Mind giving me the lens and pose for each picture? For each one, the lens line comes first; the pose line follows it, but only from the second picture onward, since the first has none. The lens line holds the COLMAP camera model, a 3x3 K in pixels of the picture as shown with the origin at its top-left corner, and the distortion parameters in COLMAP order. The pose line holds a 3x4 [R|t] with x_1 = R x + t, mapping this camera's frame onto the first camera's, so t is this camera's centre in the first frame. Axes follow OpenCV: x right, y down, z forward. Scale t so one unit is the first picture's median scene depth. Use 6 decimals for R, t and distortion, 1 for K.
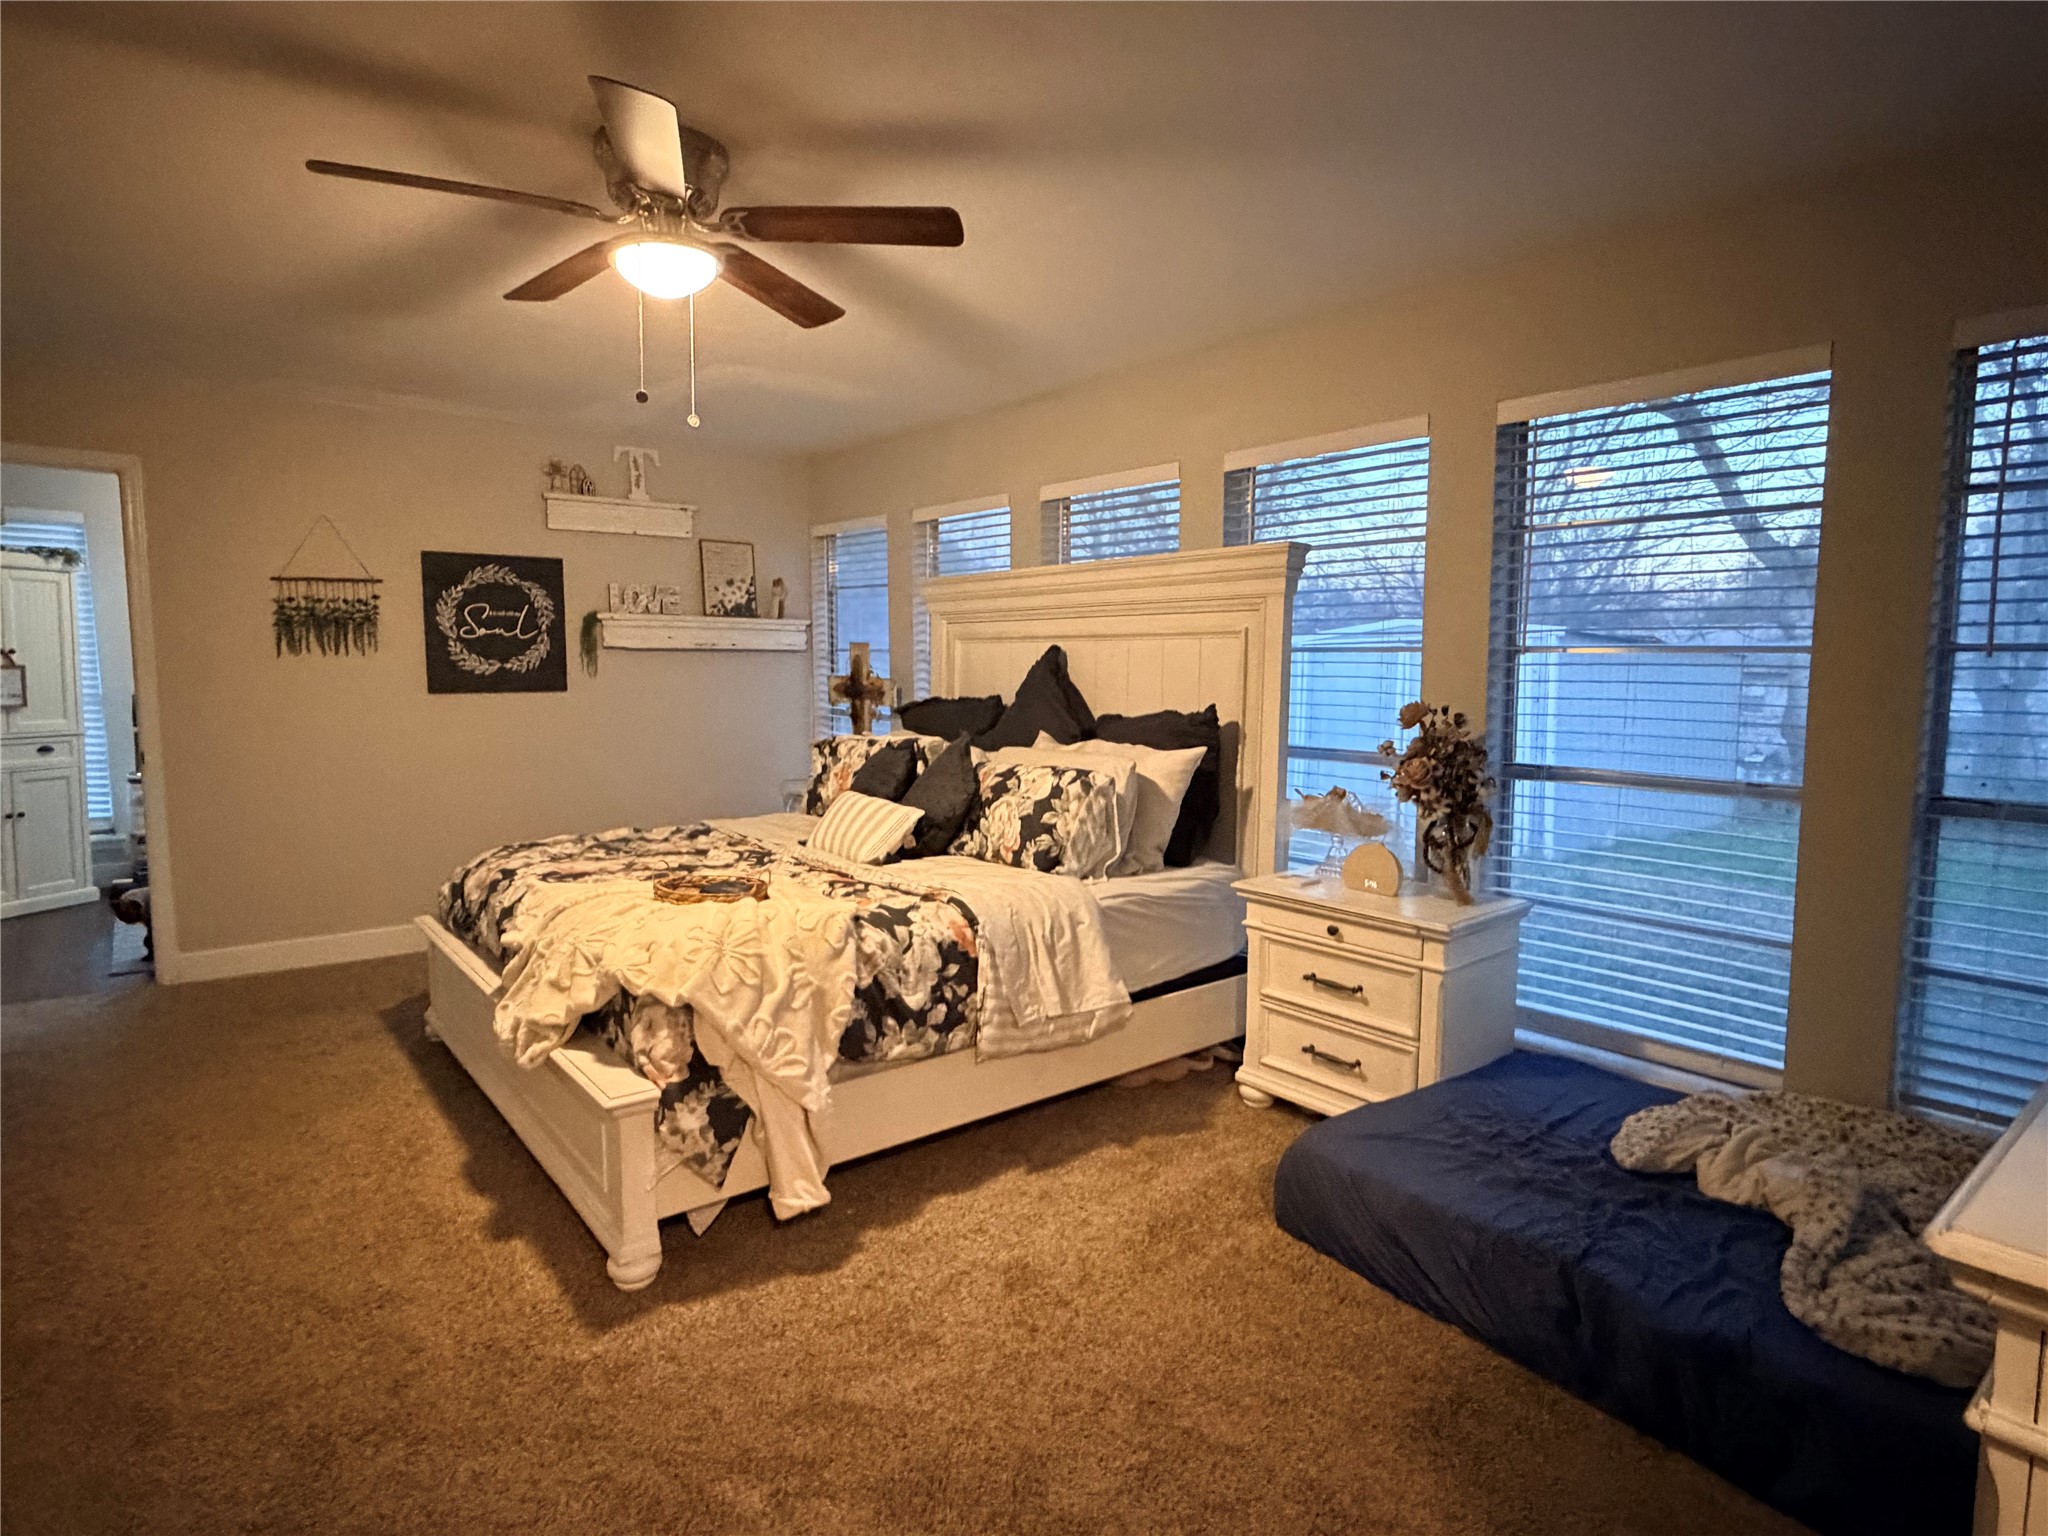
lens RADIAL K [[1110.1, 0, 1013.1], [0, 1110.1, 779.9], [0, 0, 1]] dist [-0.000799, -0.000674]
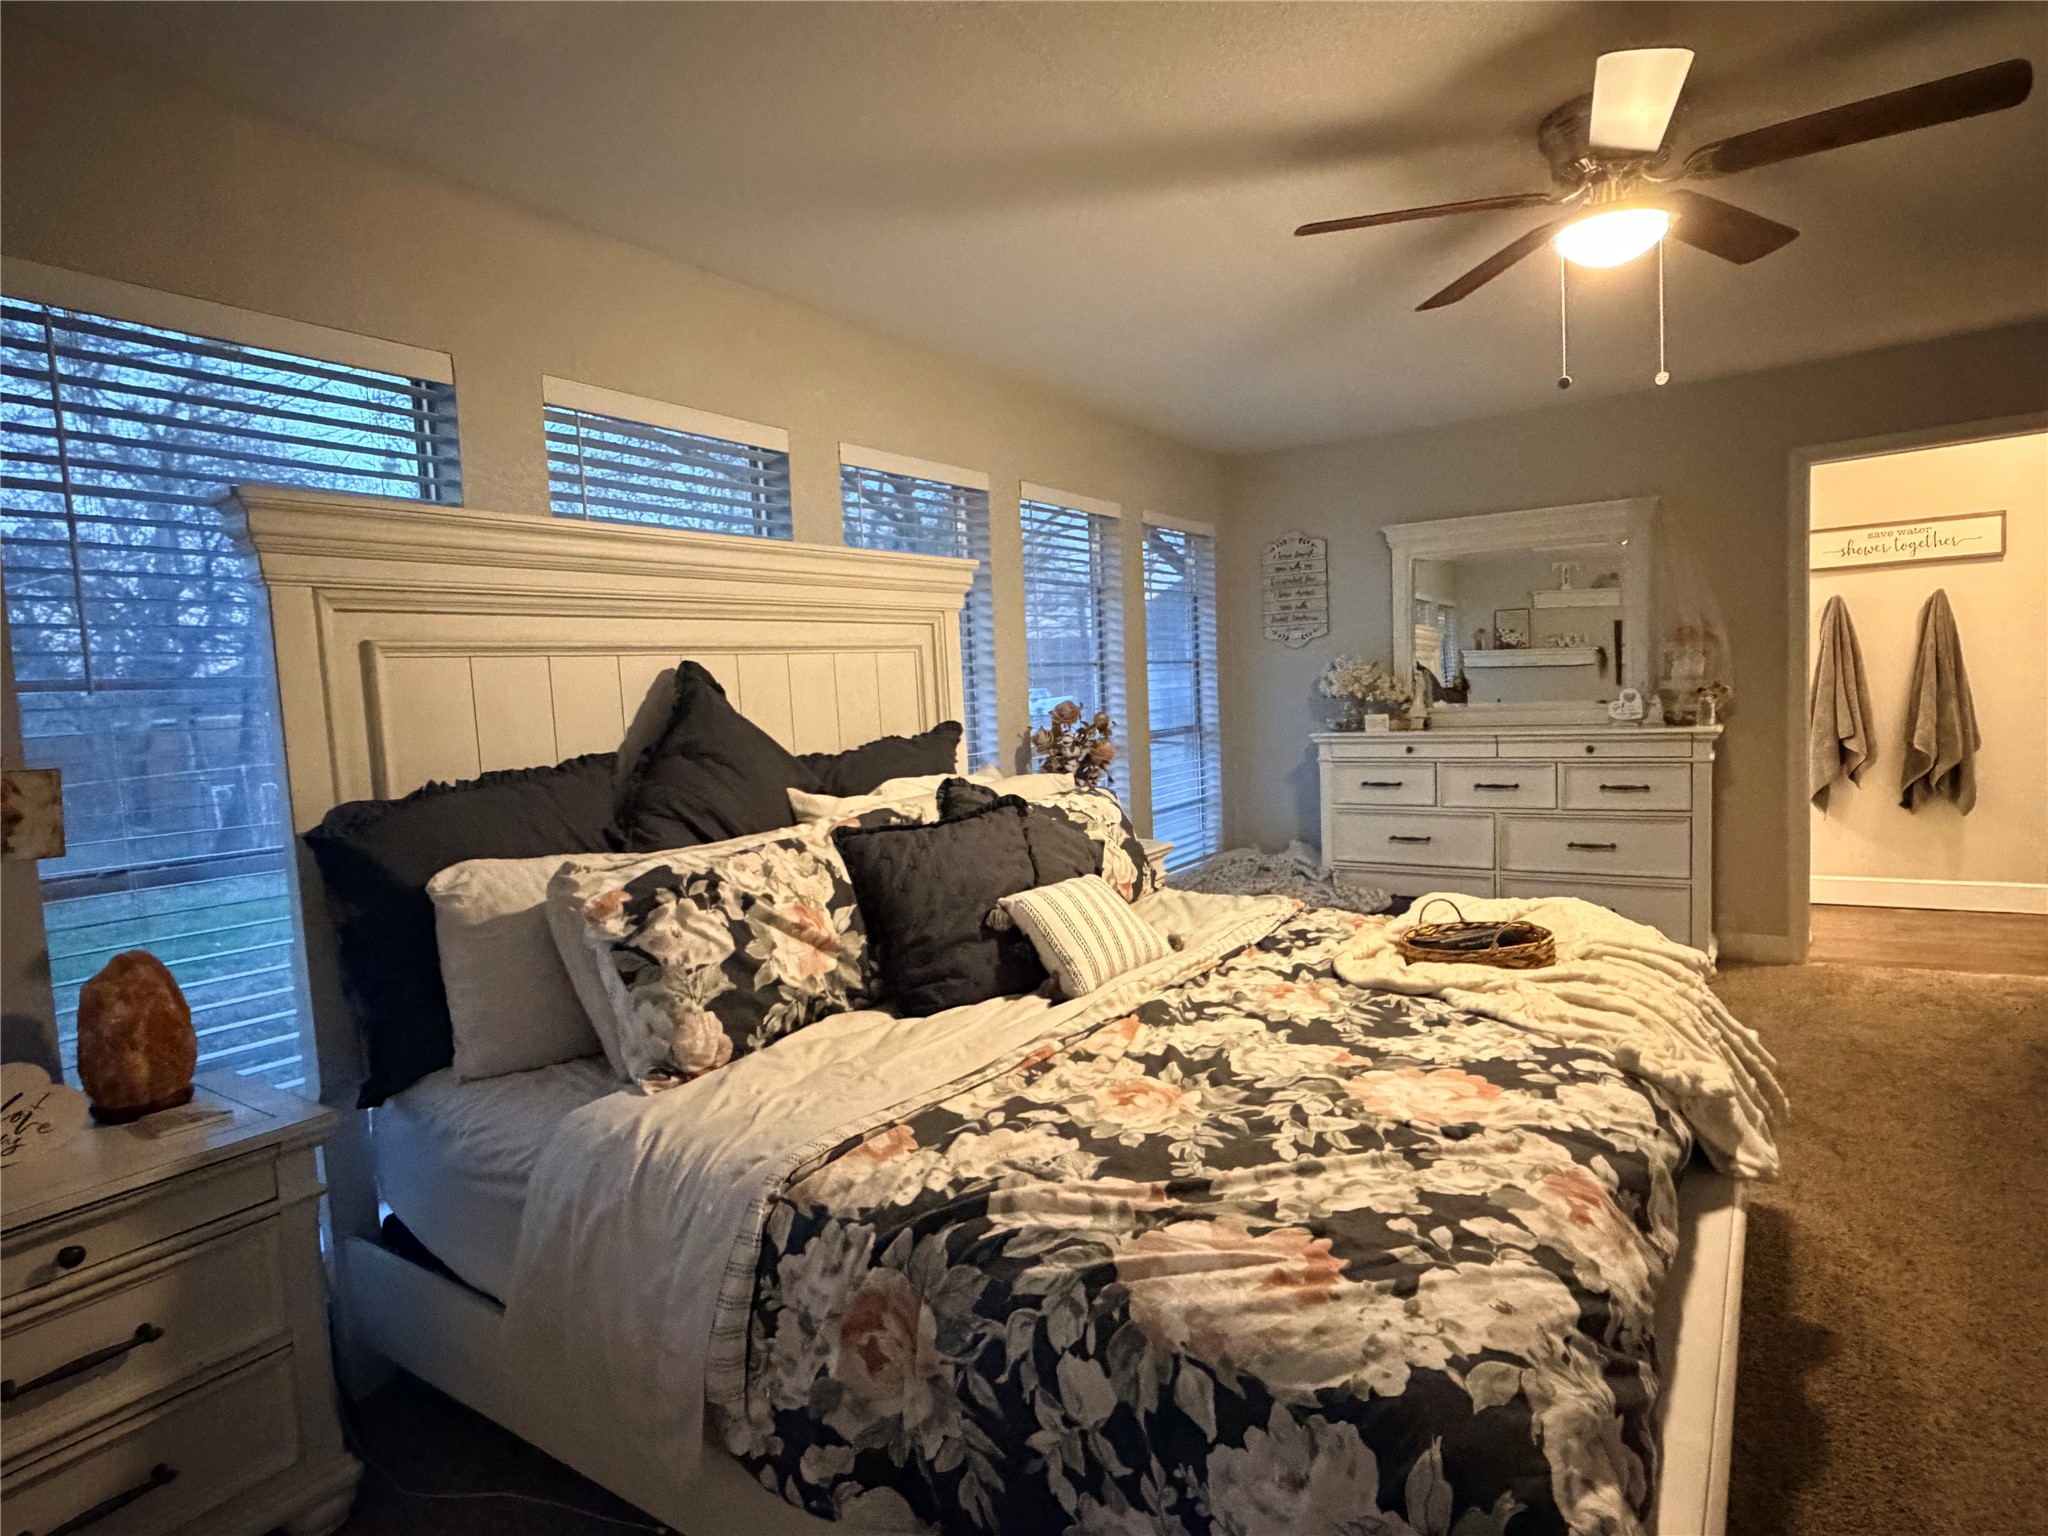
lens RADIAL K [[1110.1, 0, 1015.8], [0, 1110.1, 774.8], [0, 0, 1]] dist [-0.000799, -0.000674]
pose [[-0.299354, -0.072900, 0.951353, -0.630796], [0.144685, 0.982078, 0.120781, -0.110811], [-0.943108, 0.173803, -0.283442, 1.046219]]
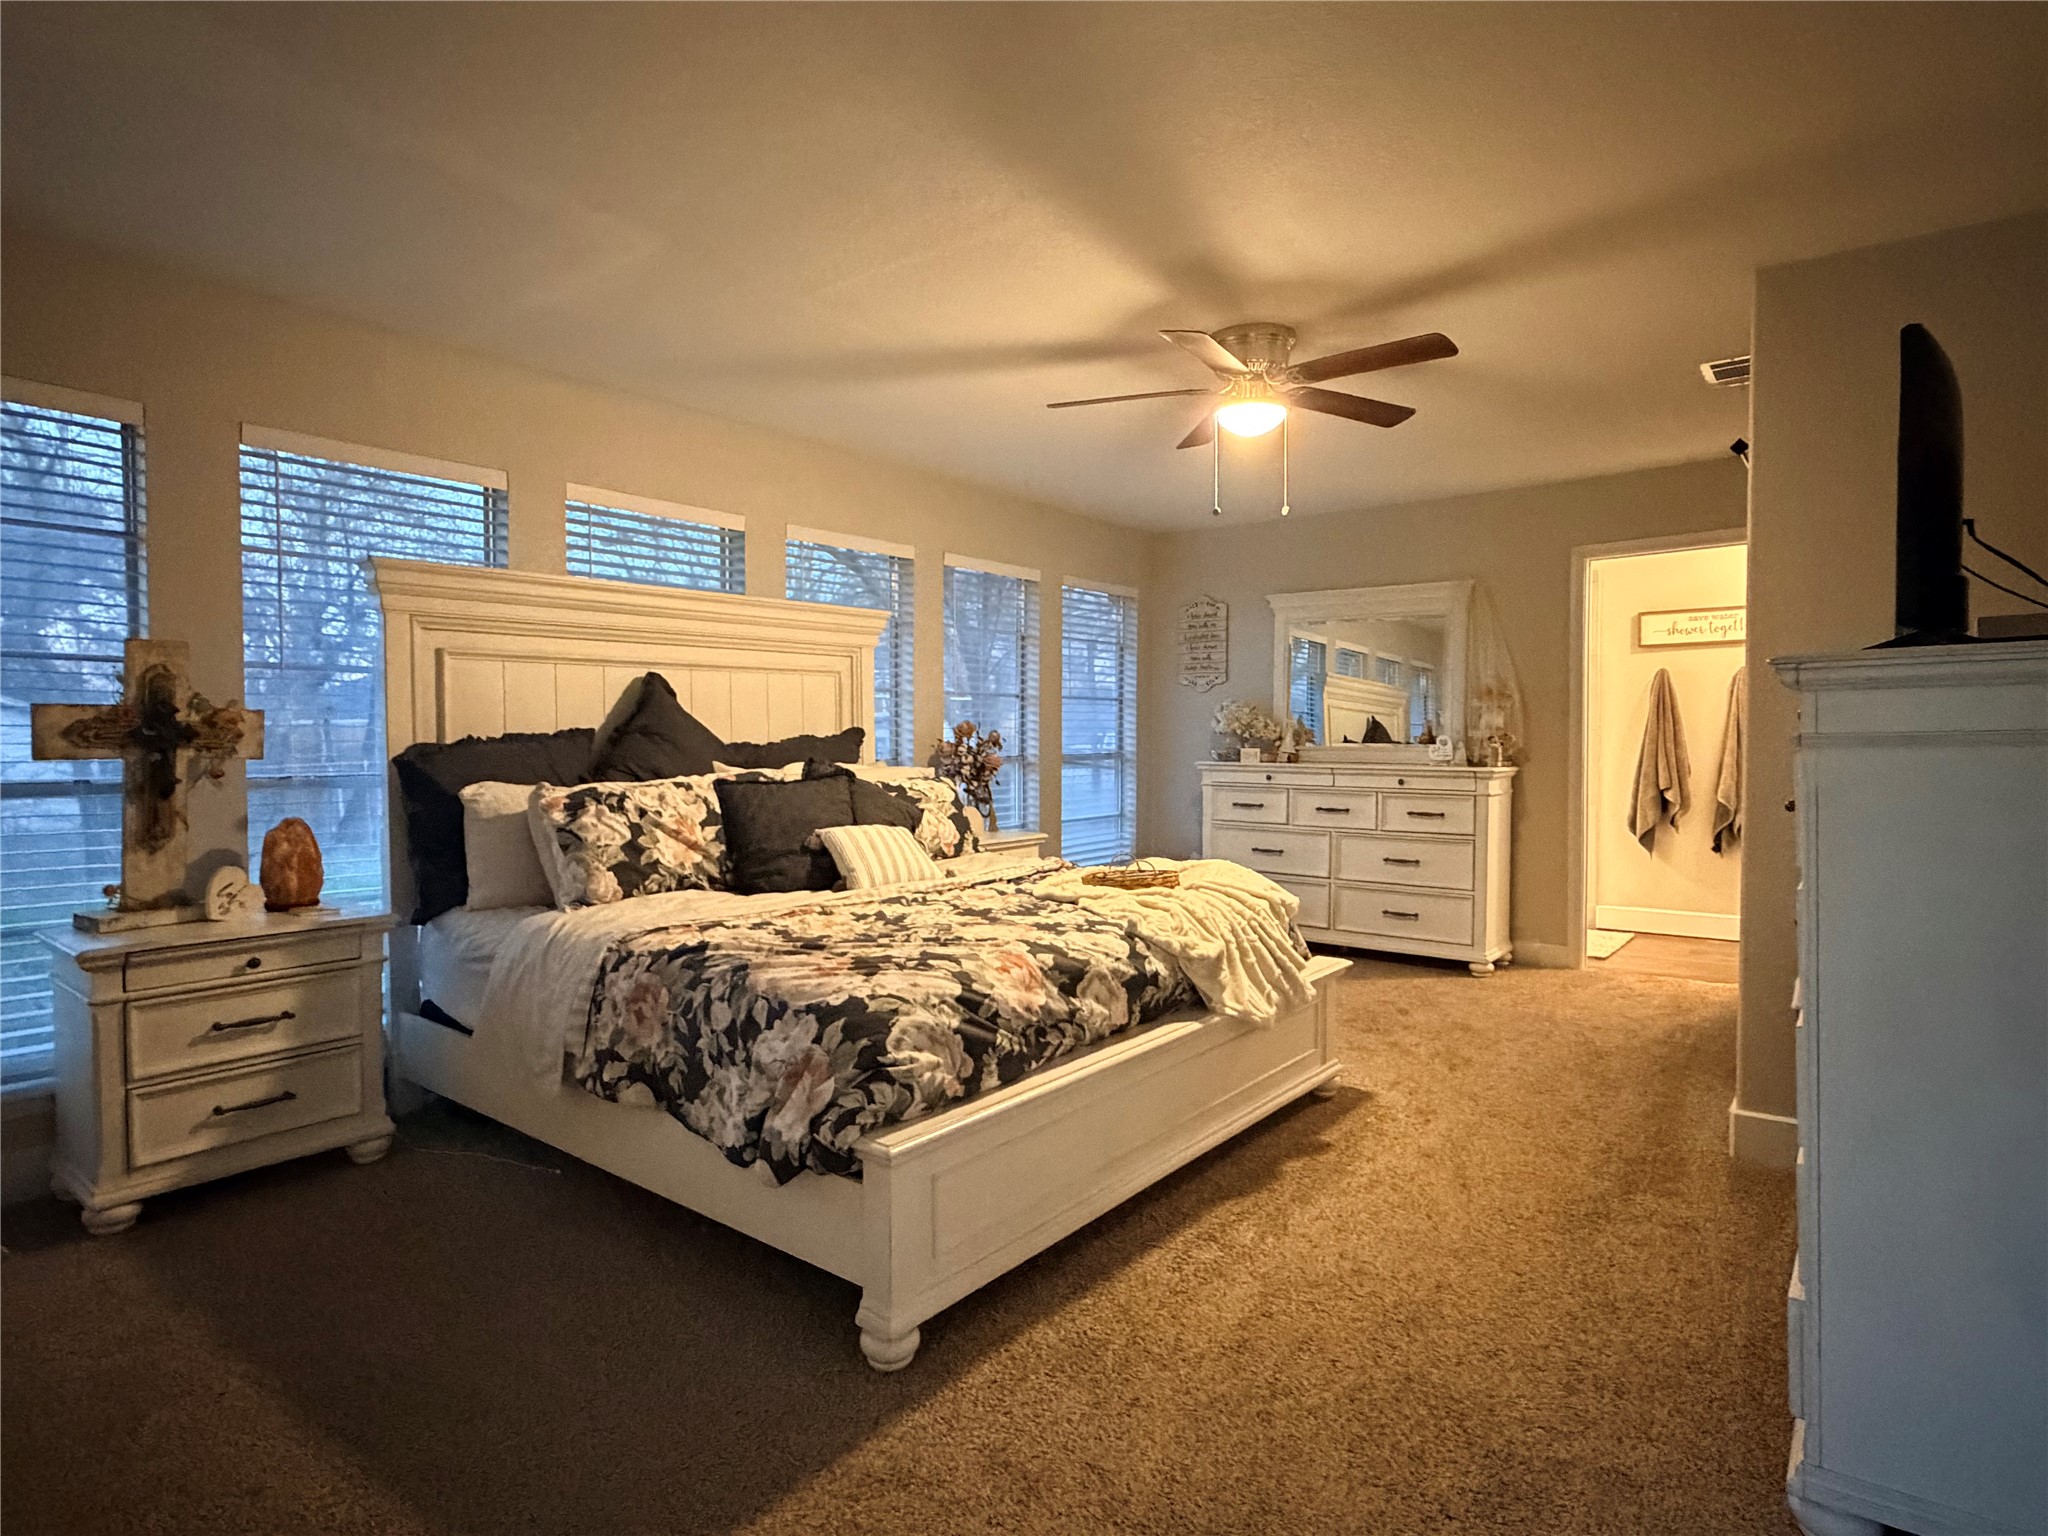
lens RADIAL K [[1110.1, 0, 1010.9], [0, 1110.1, 764.5], [0, 0, 1]] dist [-0.000799, -0.000674]
pose [[-0.217210, -0.040028, 0.975304, -0.957725], [0.100154, 0.992972, 0.063059, -0.076036], [-0.970973, 0.111378, -0.211675, 0.943691]]
